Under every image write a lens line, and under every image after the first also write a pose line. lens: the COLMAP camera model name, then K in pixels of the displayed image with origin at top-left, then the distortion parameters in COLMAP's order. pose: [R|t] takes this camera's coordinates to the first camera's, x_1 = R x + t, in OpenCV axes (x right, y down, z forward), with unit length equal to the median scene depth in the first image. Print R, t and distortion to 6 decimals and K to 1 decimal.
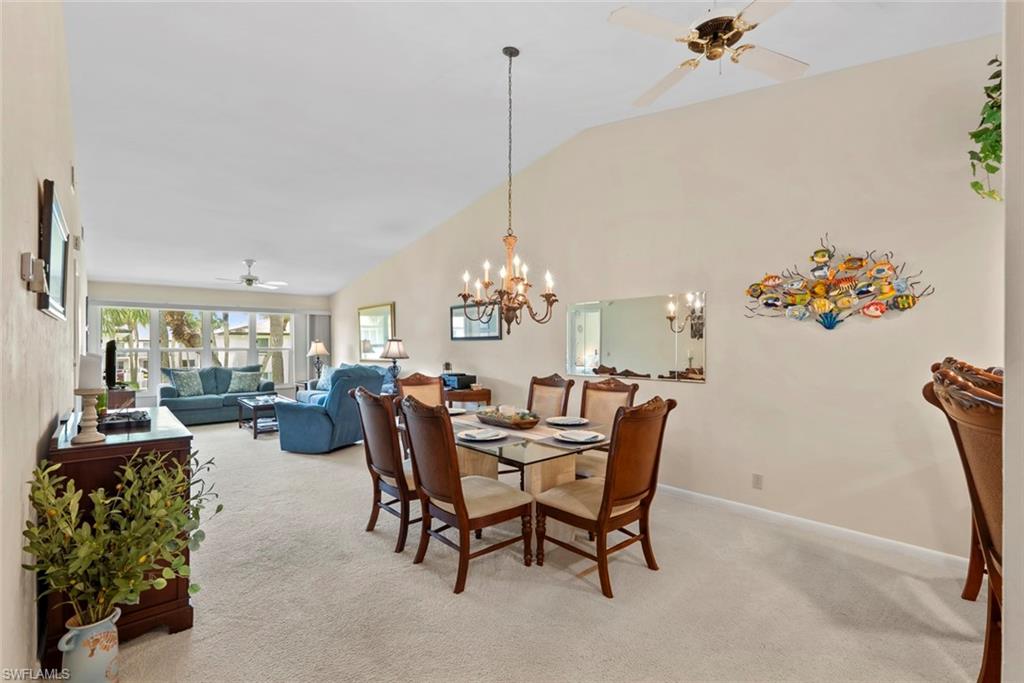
lens RADIAL K [[458.5, 0, 510.7], [0, 458.5, 346.7], [0, 0, 1]] dist [0.000940, 0.000063]
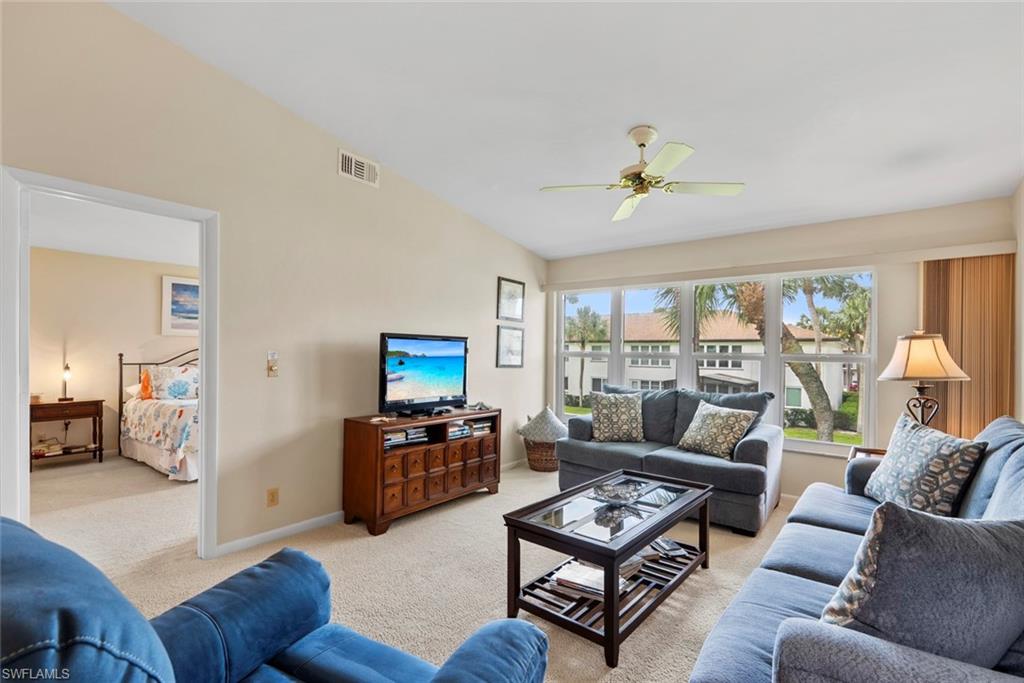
lens RADIAL K [[465.7, 0, 515.5], [0, 465.7, 353.7], [0, 0, 1]] dist [-0.001711, -0.000535]
pose [[0.169578, 0.012556, -0.985437, -0.167921], [-0.015906, 0.999823, 0.010002, 0.001477], [0.985388, 0.013978, 0.169748, 0.738469]]
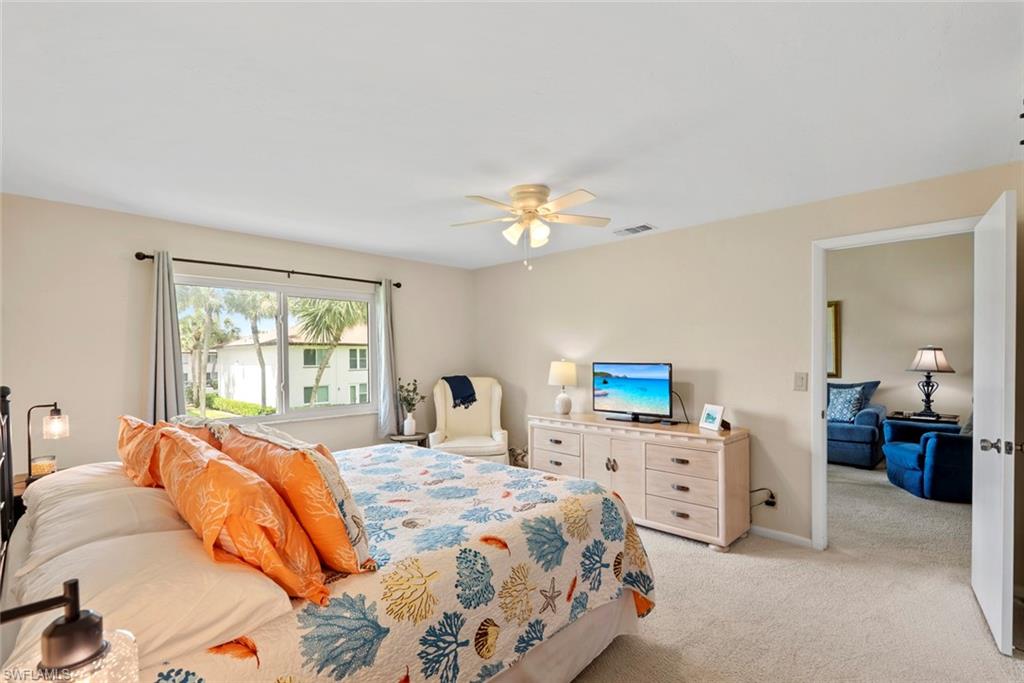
lens RADIAL K [[468.6, 0, 508.3], [0, 468.6, 364.3], [0, 0, 1]] dist [0.000553, -0.000002]
pose [[0.998565, 0.000134, 0.053550, -0.832729], [-0.000788, 0.999925, 0.012195, 0.002897], [-0.053544, -0.012219, 0.998491, 0.195187]]
